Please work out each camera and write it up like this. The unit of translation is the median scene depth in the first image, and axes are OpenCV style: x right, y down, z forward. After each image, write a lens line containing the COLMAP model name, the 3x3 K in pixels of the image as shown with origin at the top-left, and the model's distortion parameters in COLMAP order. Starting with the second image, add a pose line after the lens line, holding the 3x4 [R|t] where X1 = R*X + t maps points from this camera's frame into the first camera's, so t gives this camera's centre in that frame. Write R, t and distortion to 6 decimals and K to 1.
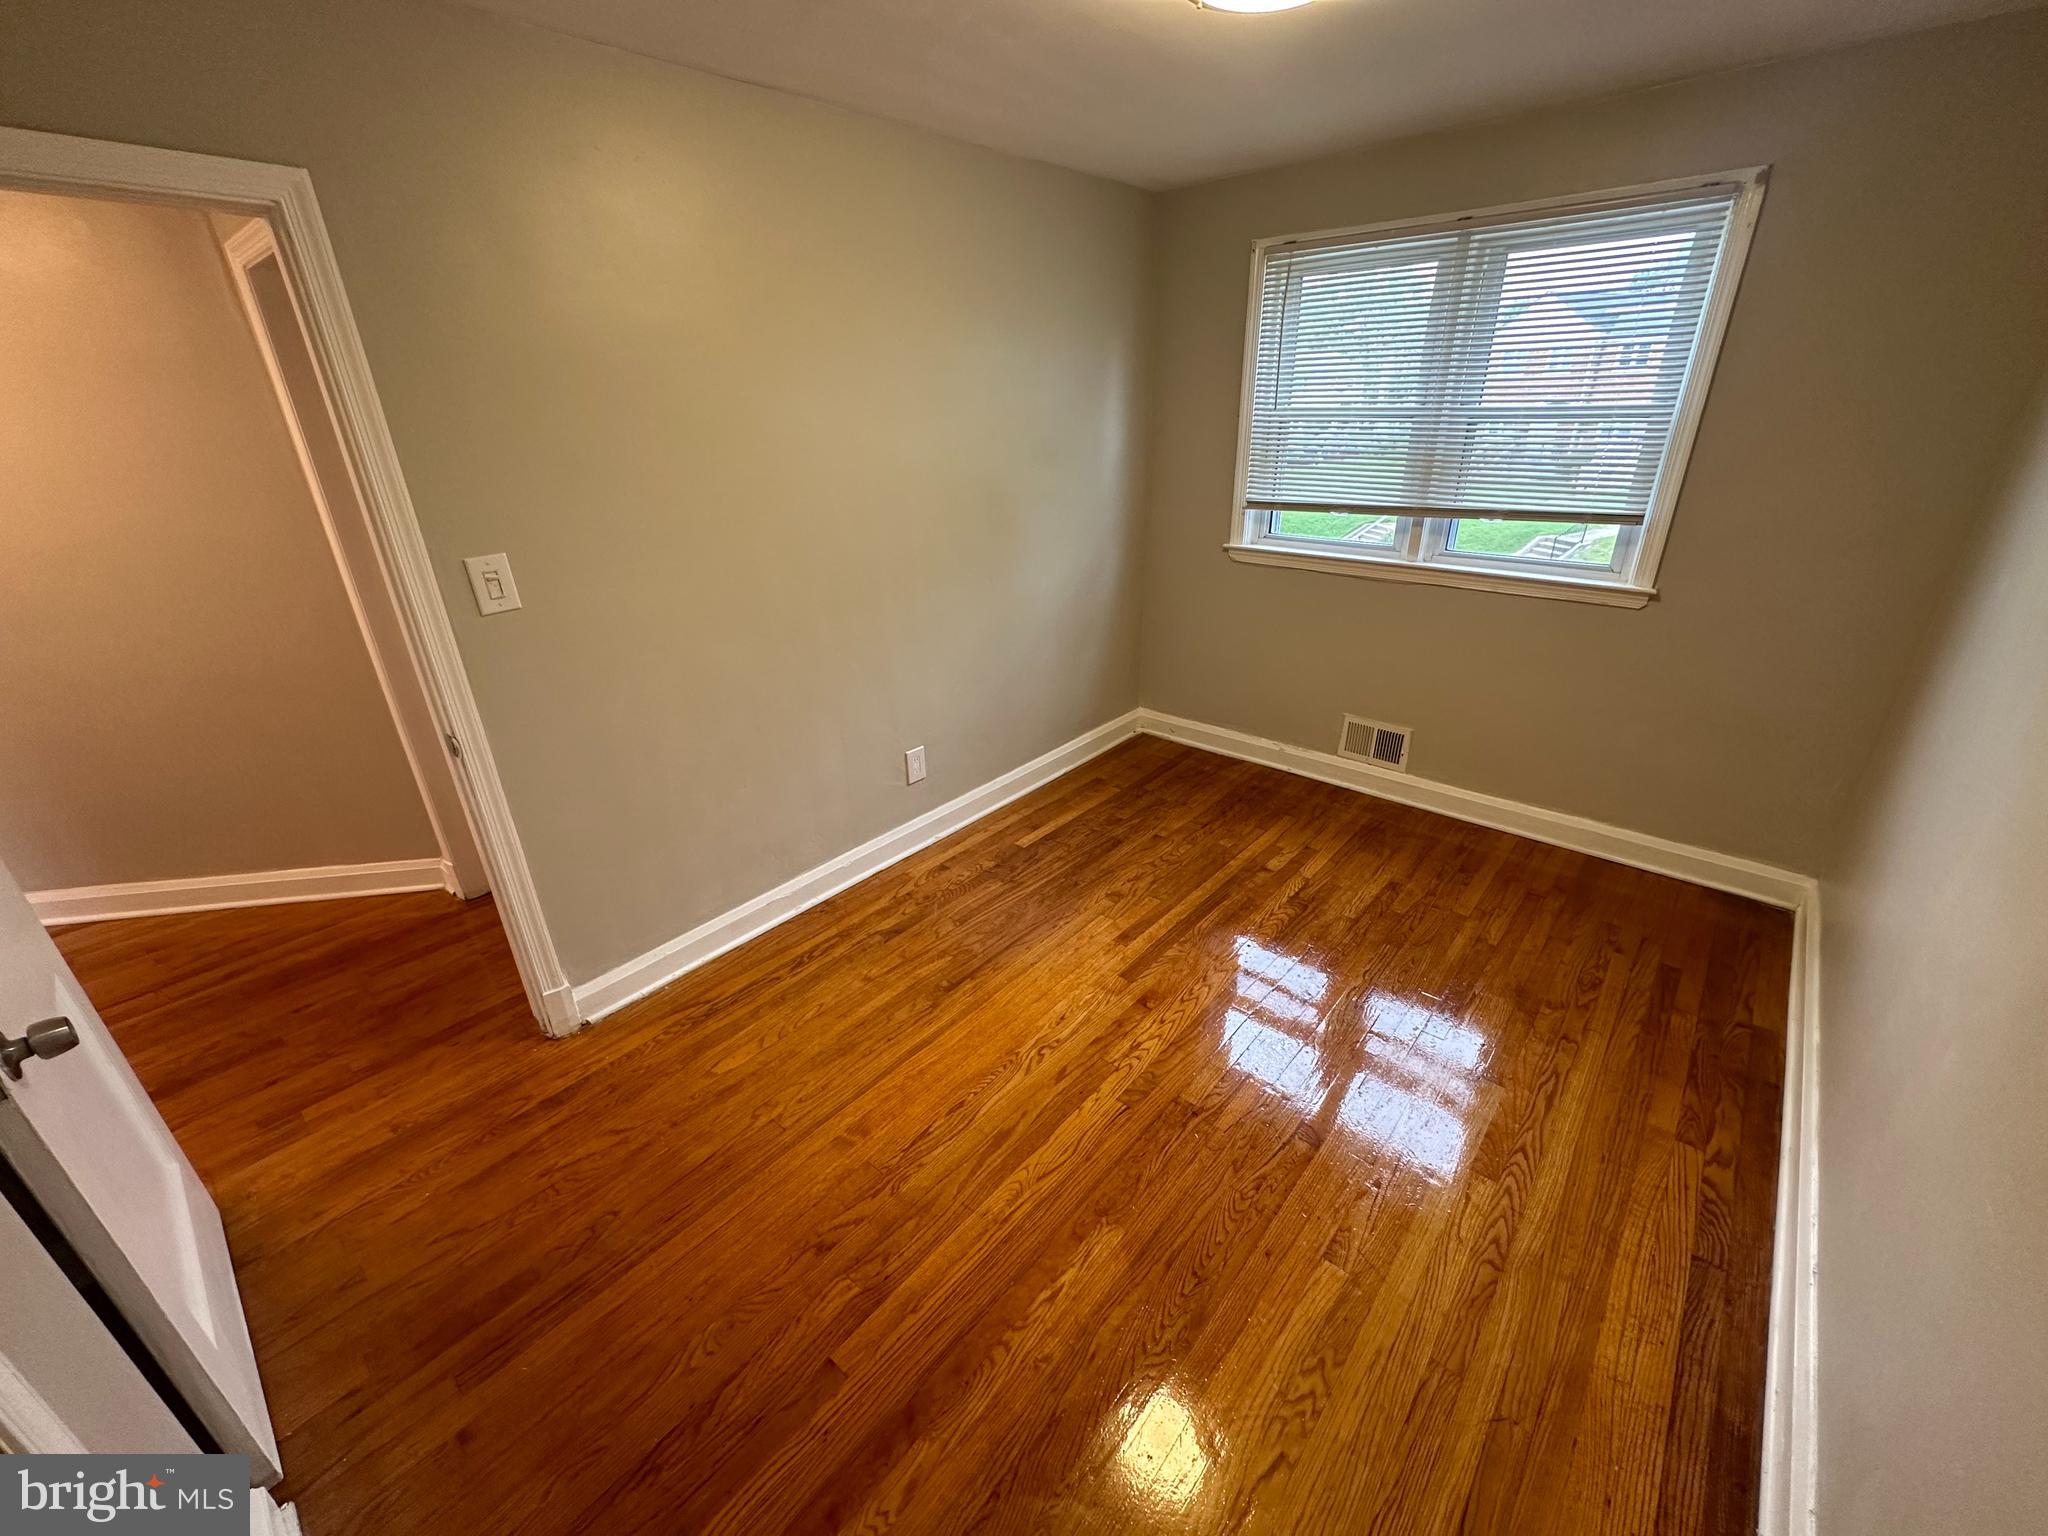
lens RADIAL K [[818.9, 0, 1019.3], [0, 818.9, 767.1], [0, 0, 1]] dist [-0.004080, 0.001072]
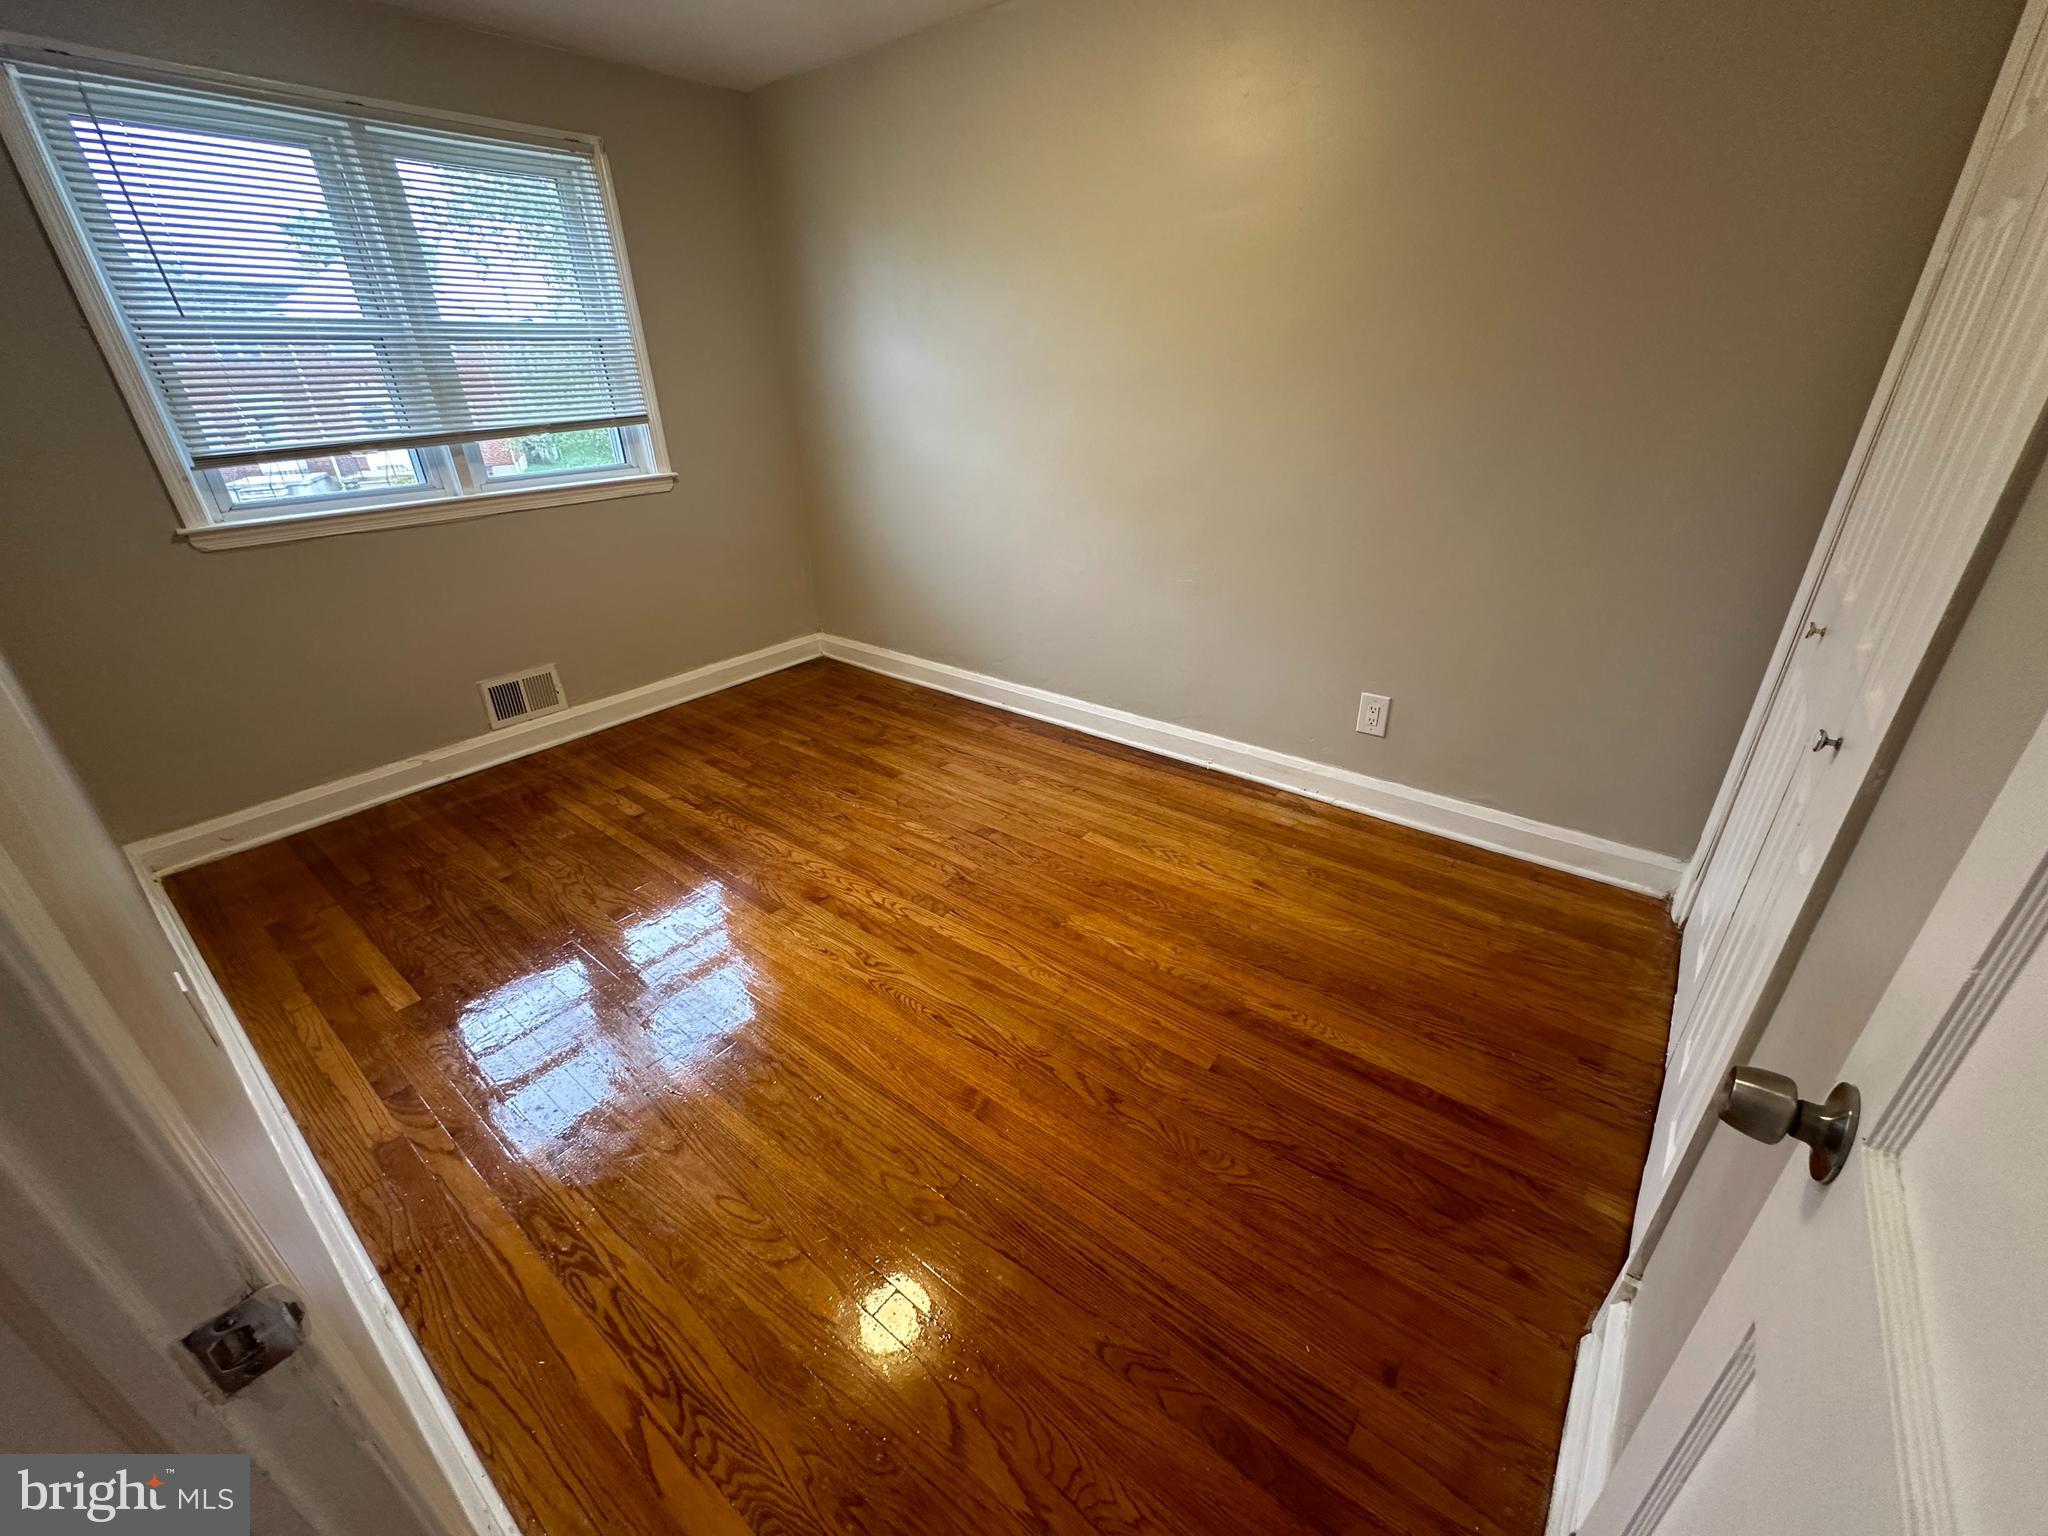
lens RADIAL K [[818.9, 0, 1026.8], [0, 818.9, 768.3], [0, 0, 1]] dist [-0.004080, 0.001072]
pose [[-0.050977, -0.421661, 0.905319, -0.614729], [0.432329, 0.807841, 0.400604, -0.115347], [-0.900274, 0.411818, 0.141115, 0.500591]]
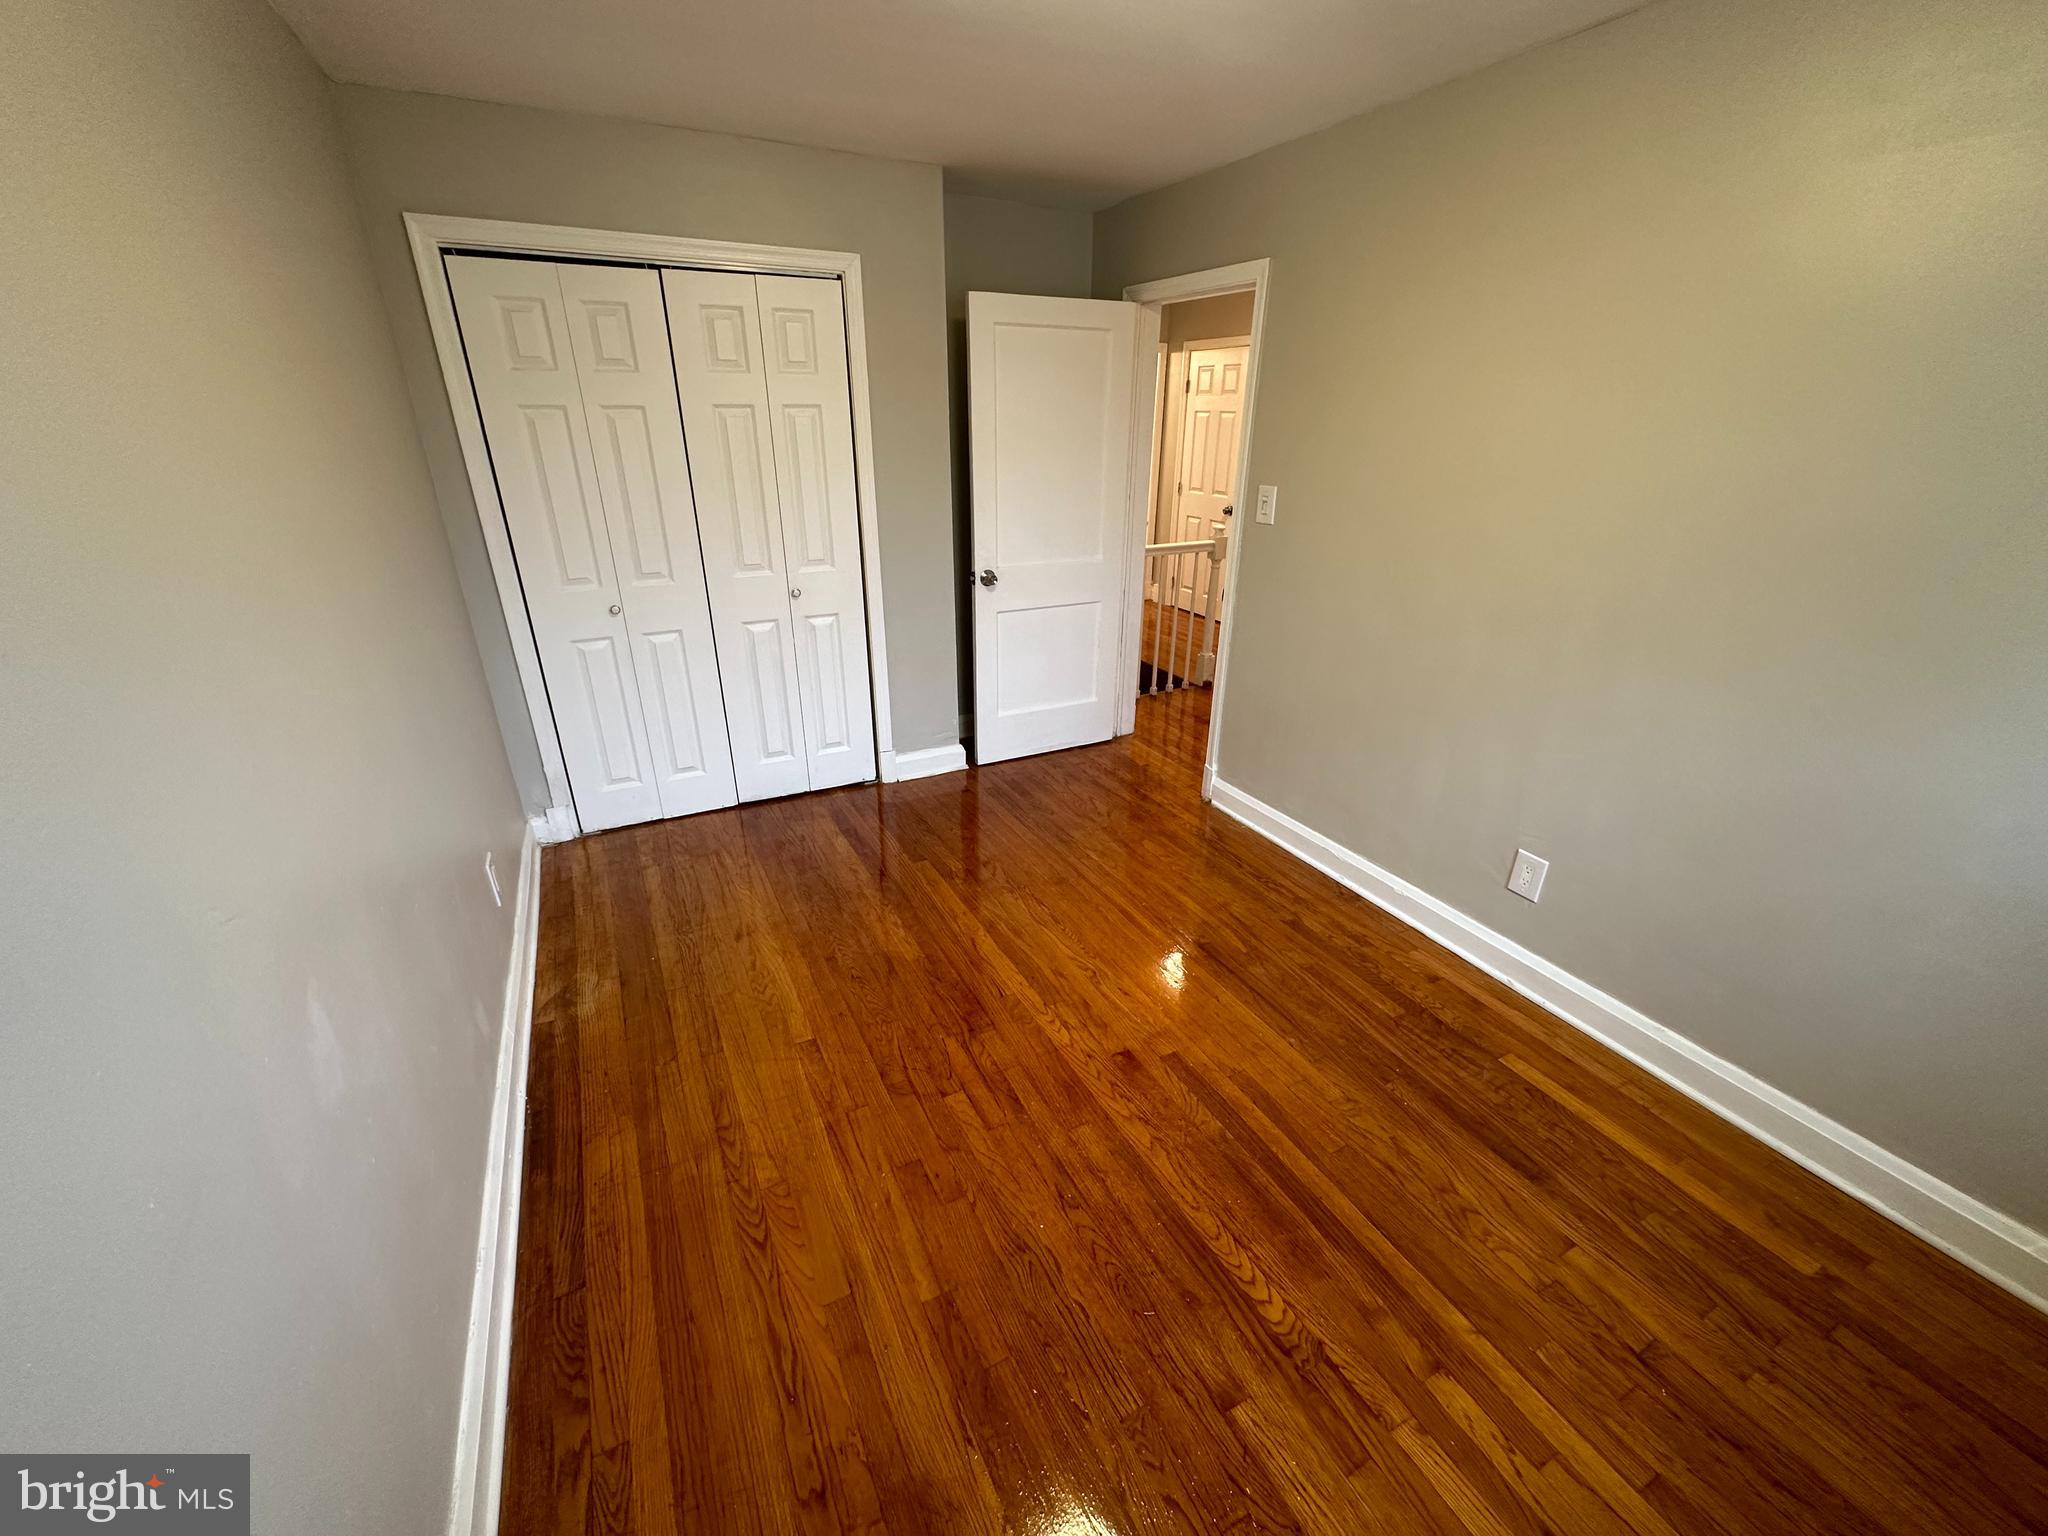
lens RADIAL K [[818.9, 0, 1033.4], [0, 818.9, 769.1], [0, 0, 1]] dist [-0.004080, 0.001072]
pose [[-0.358665, 0.395201, -0.845681, 0.734141], [-0.380283, 0.765509, 0.519019, -0.341905], [0.852493, 0.507752, -0.124273, 0.766393]]
